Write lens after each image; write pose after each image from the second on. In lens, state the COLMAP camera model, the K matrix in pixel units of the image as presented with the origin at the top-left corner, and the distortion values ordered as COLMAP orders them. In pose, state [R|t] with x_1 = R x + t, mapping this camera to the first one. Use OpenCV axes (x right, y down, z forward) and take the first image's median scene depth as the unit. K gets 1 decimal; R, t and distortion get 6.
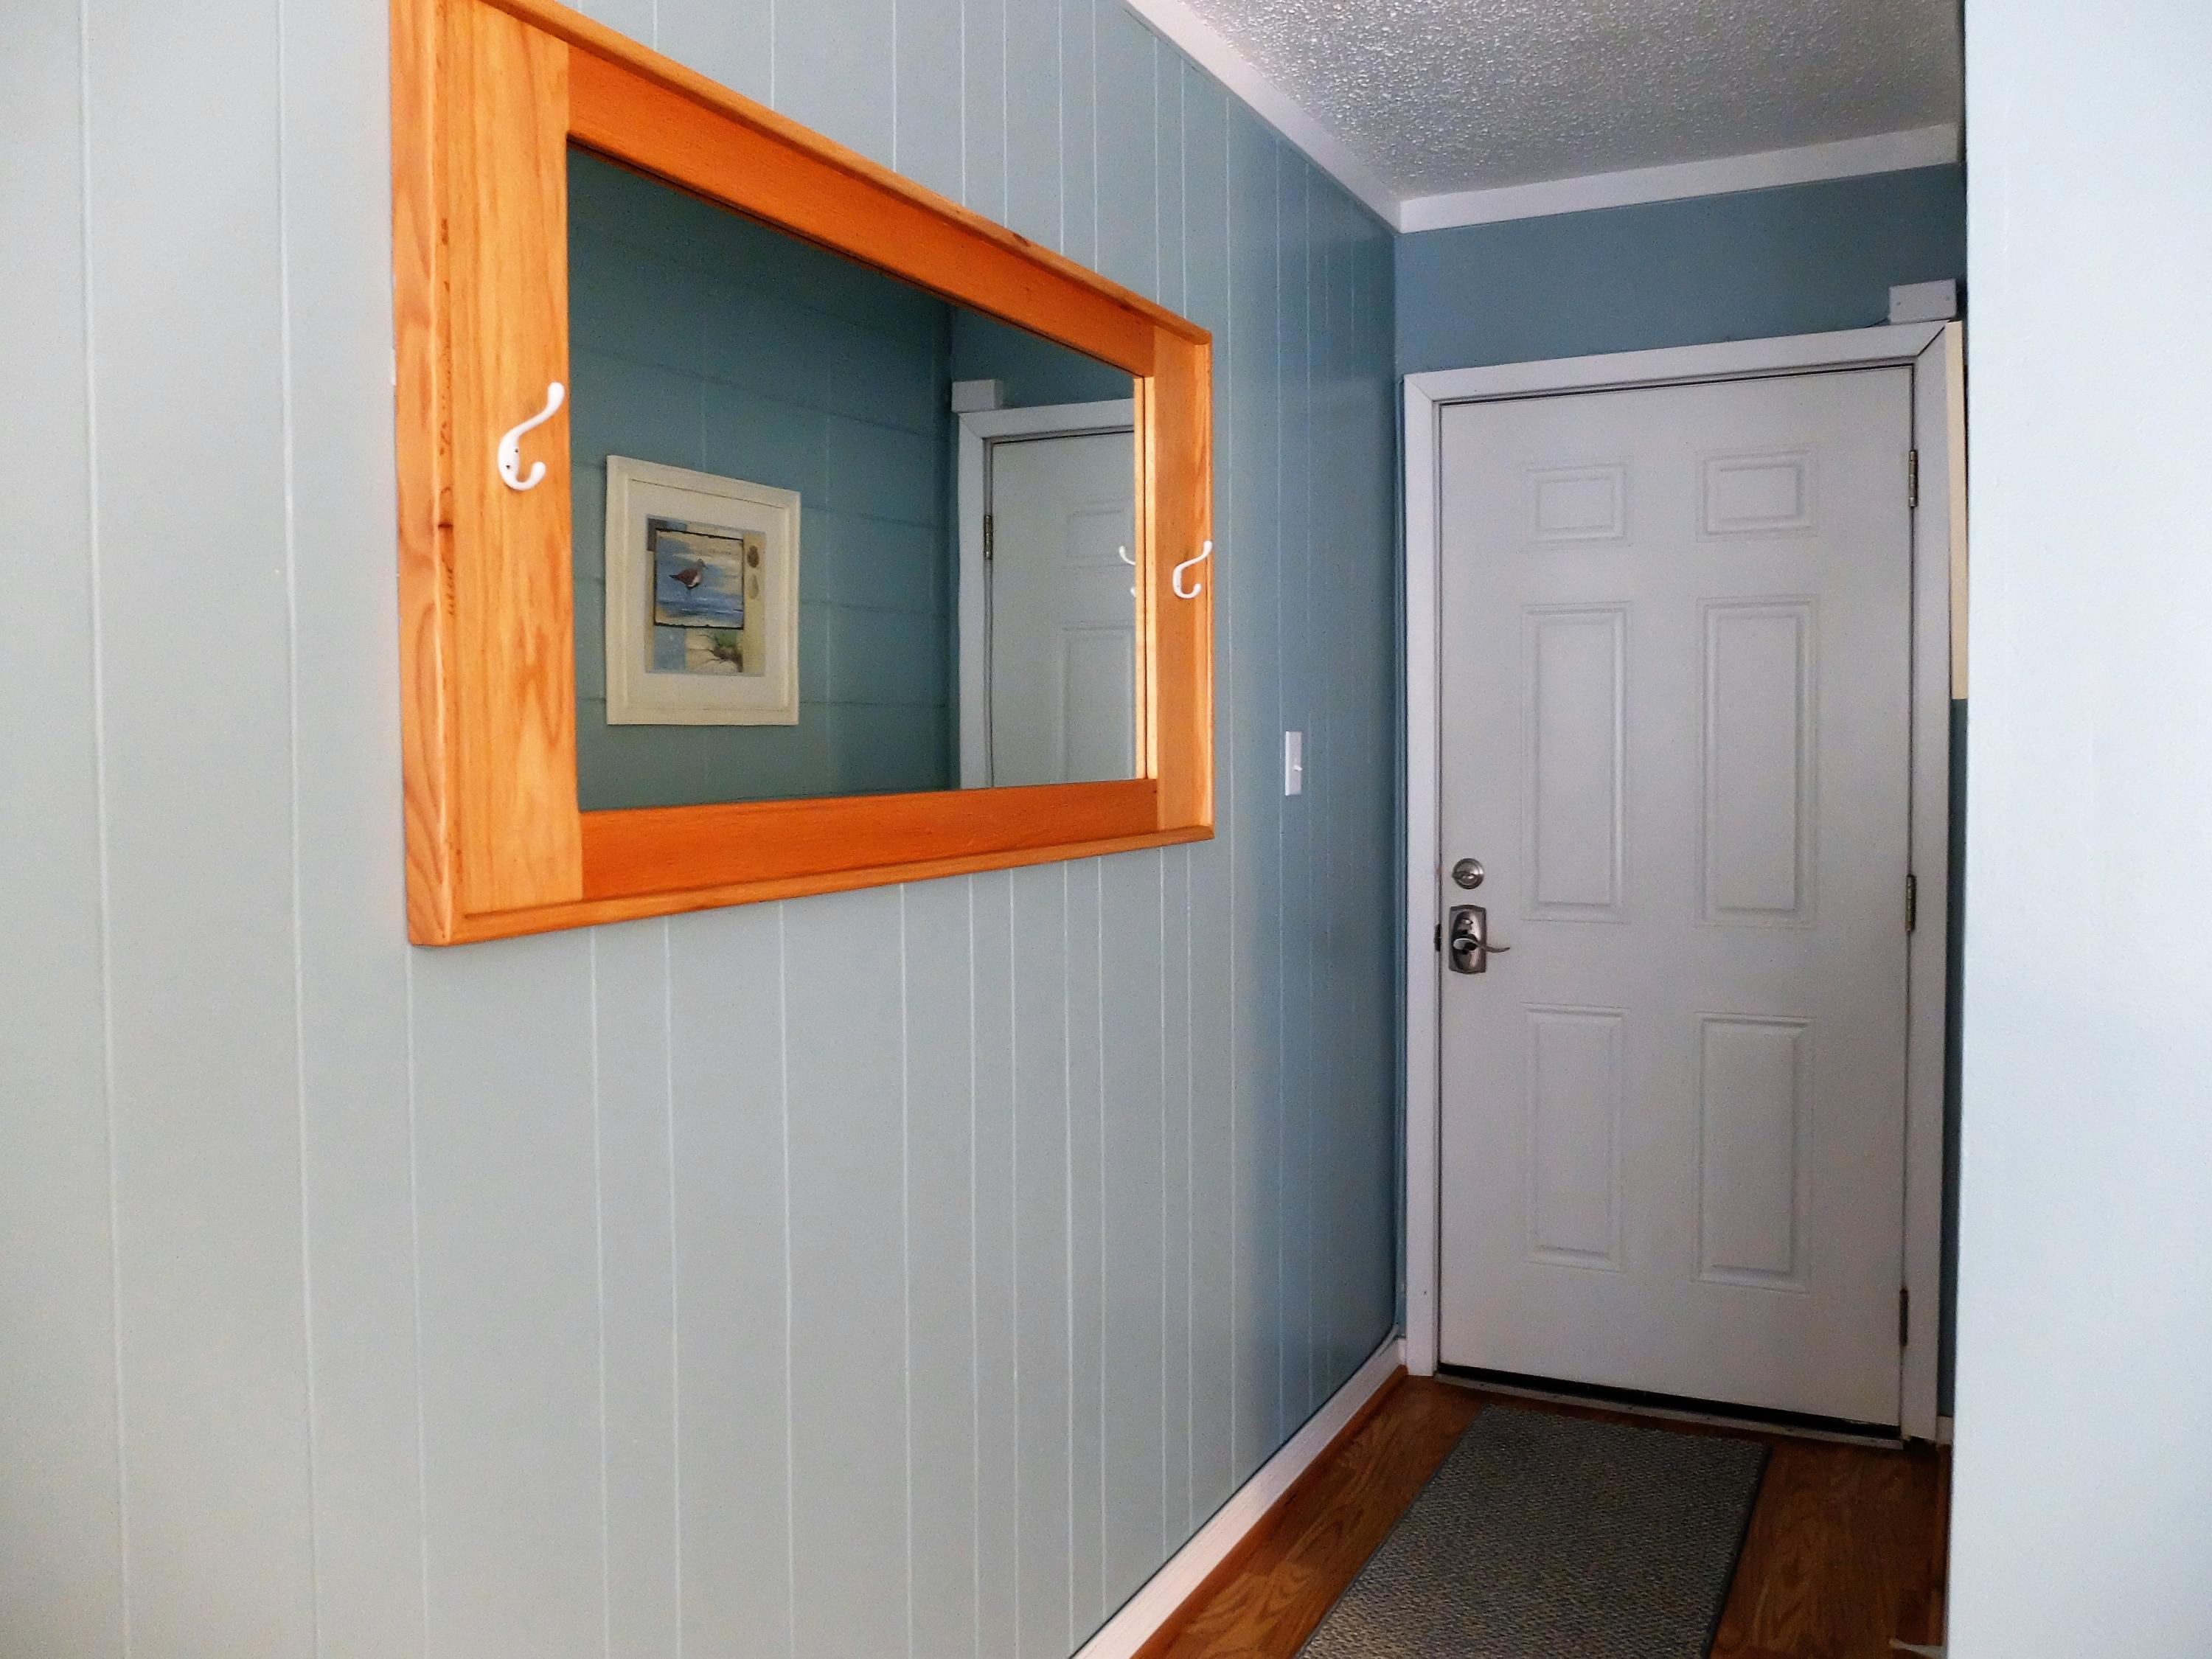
lens RADIAL K [[1768.6, 0, 1137.7], [0, 1768.6, 817.0], [0, 0, 1]] dist [-0.095727, 0.085251]
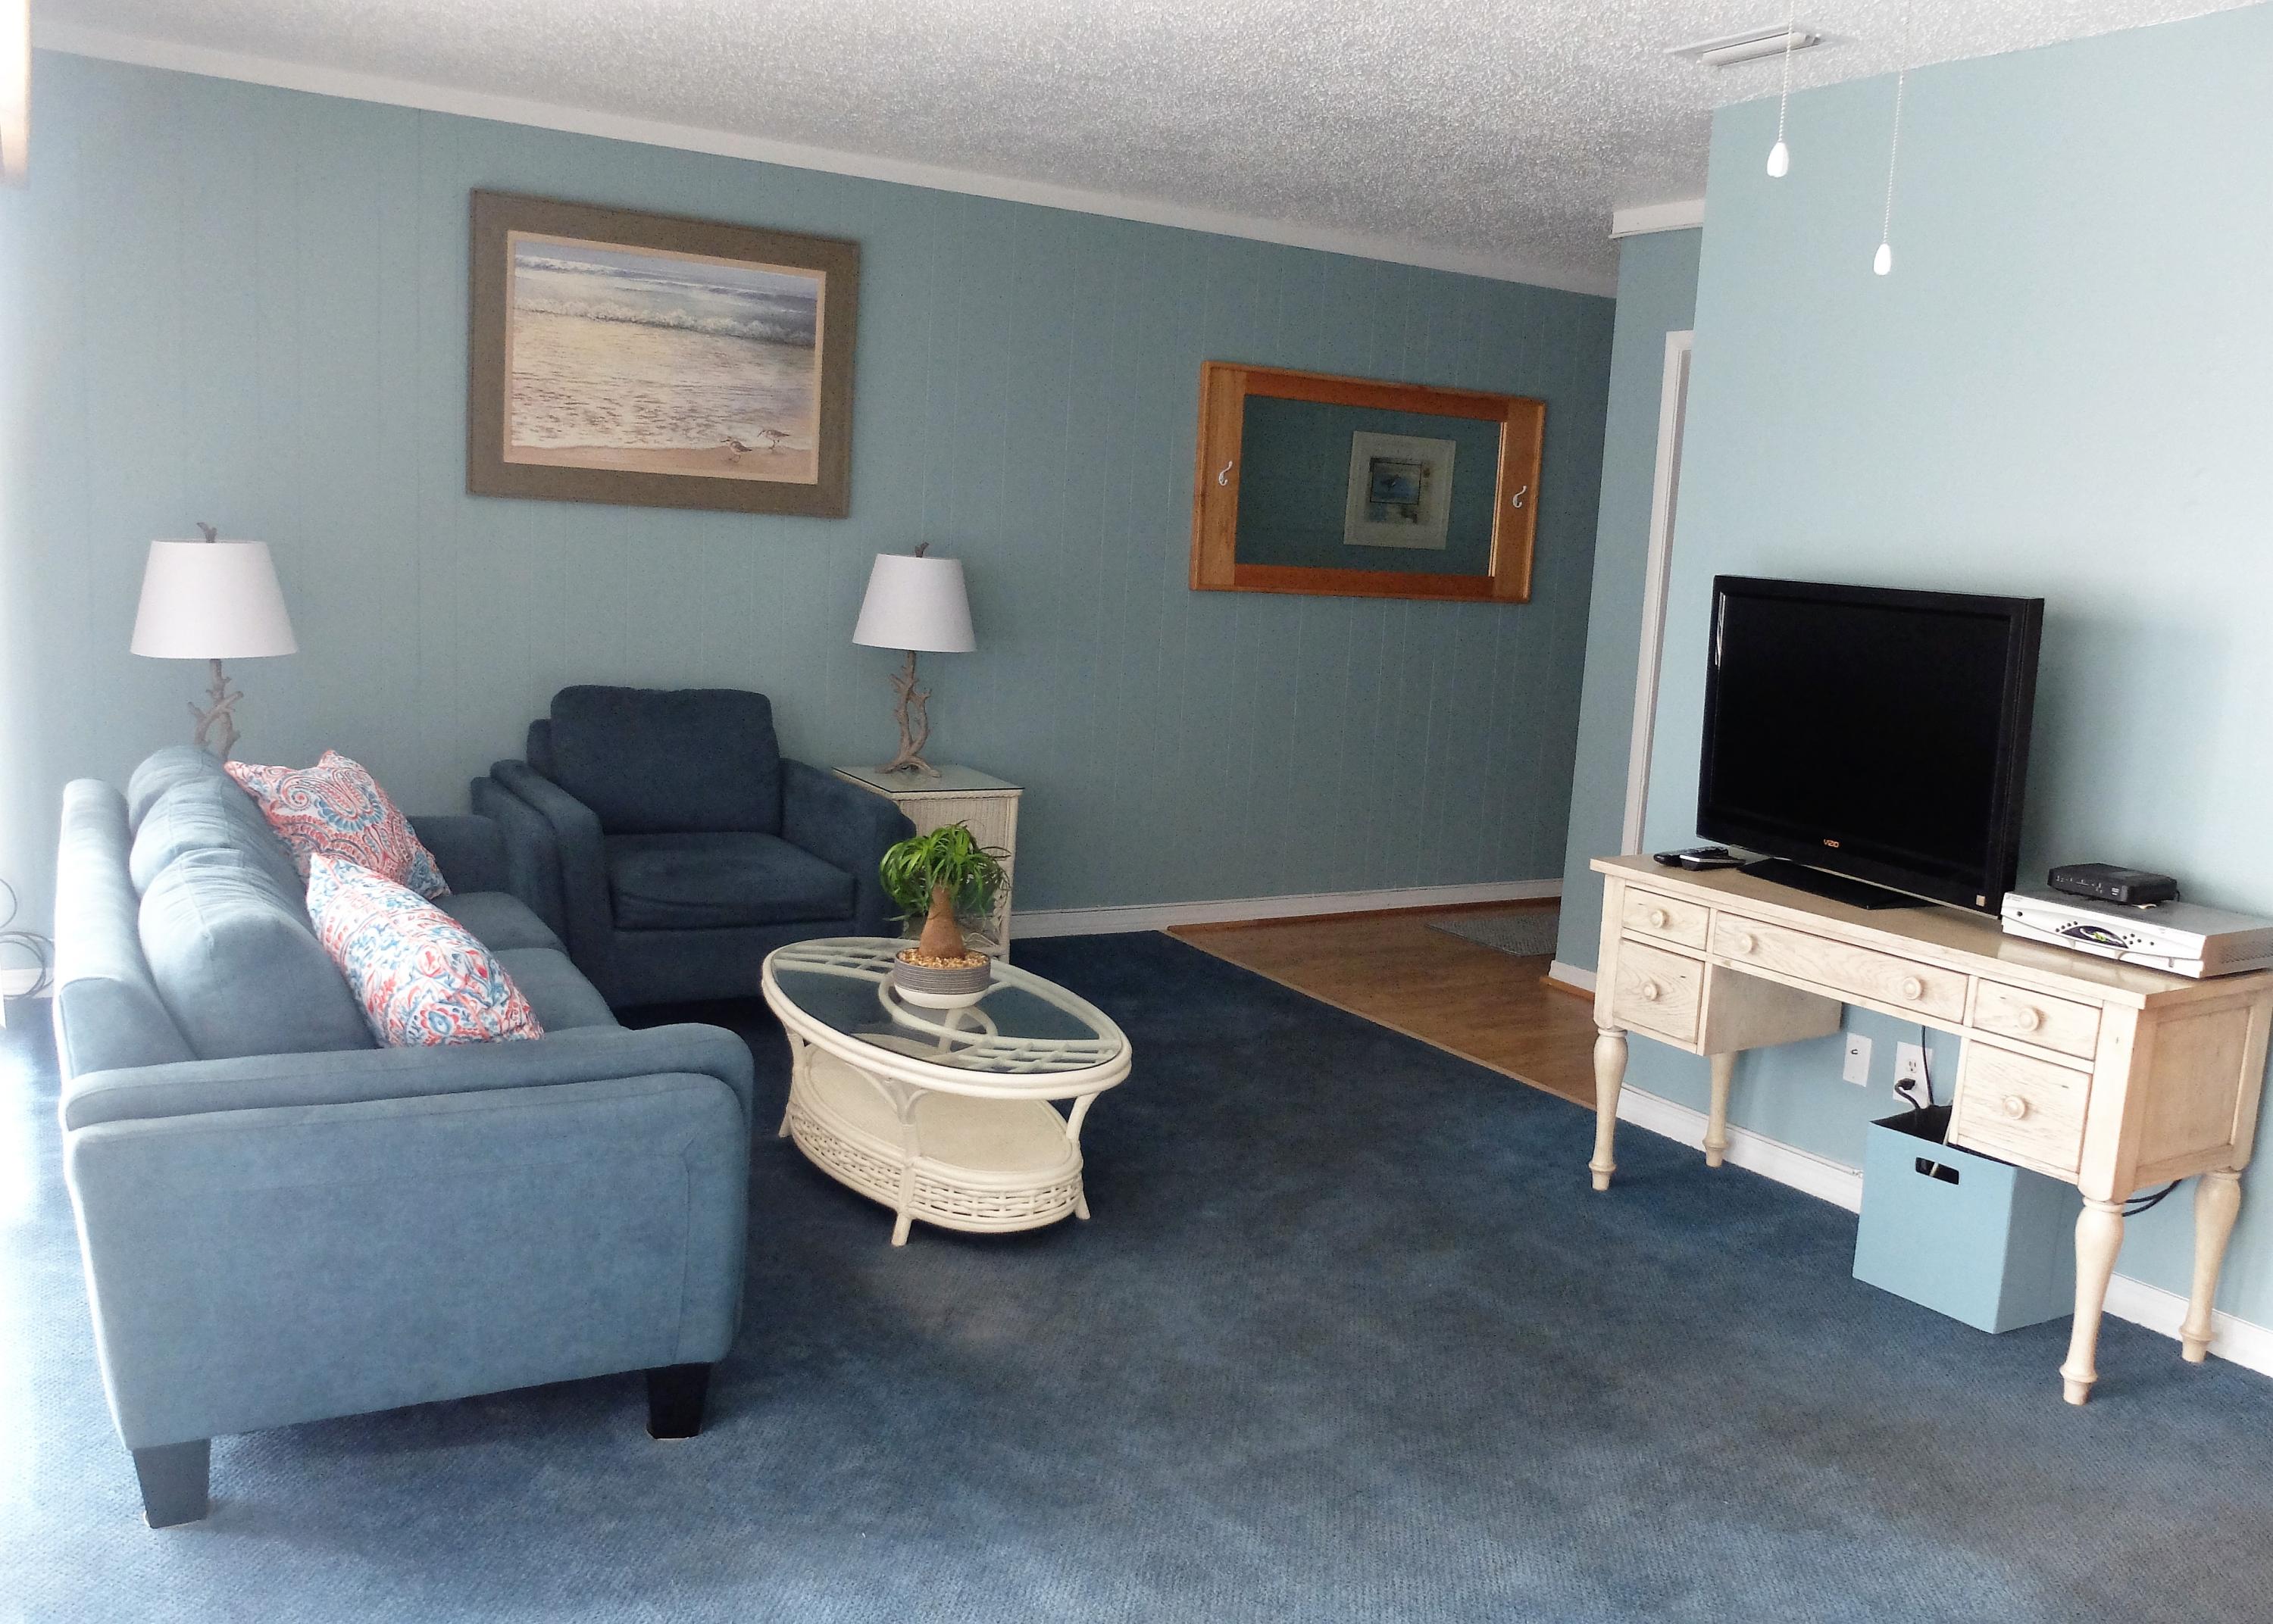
lens RADIAL K [[1839.8, 0, 1136.5], [0, 1839.8, 812.0], [0, 0, 1]] dist [-0.005143, -0.003245]
pose [[0.809367, 0.145655, -0.568955, 1.137019], [-0.091772, 0.988224, 0.122439, 0.037135], [0.580089, -0.046884, 0.813203, -1.488746]]
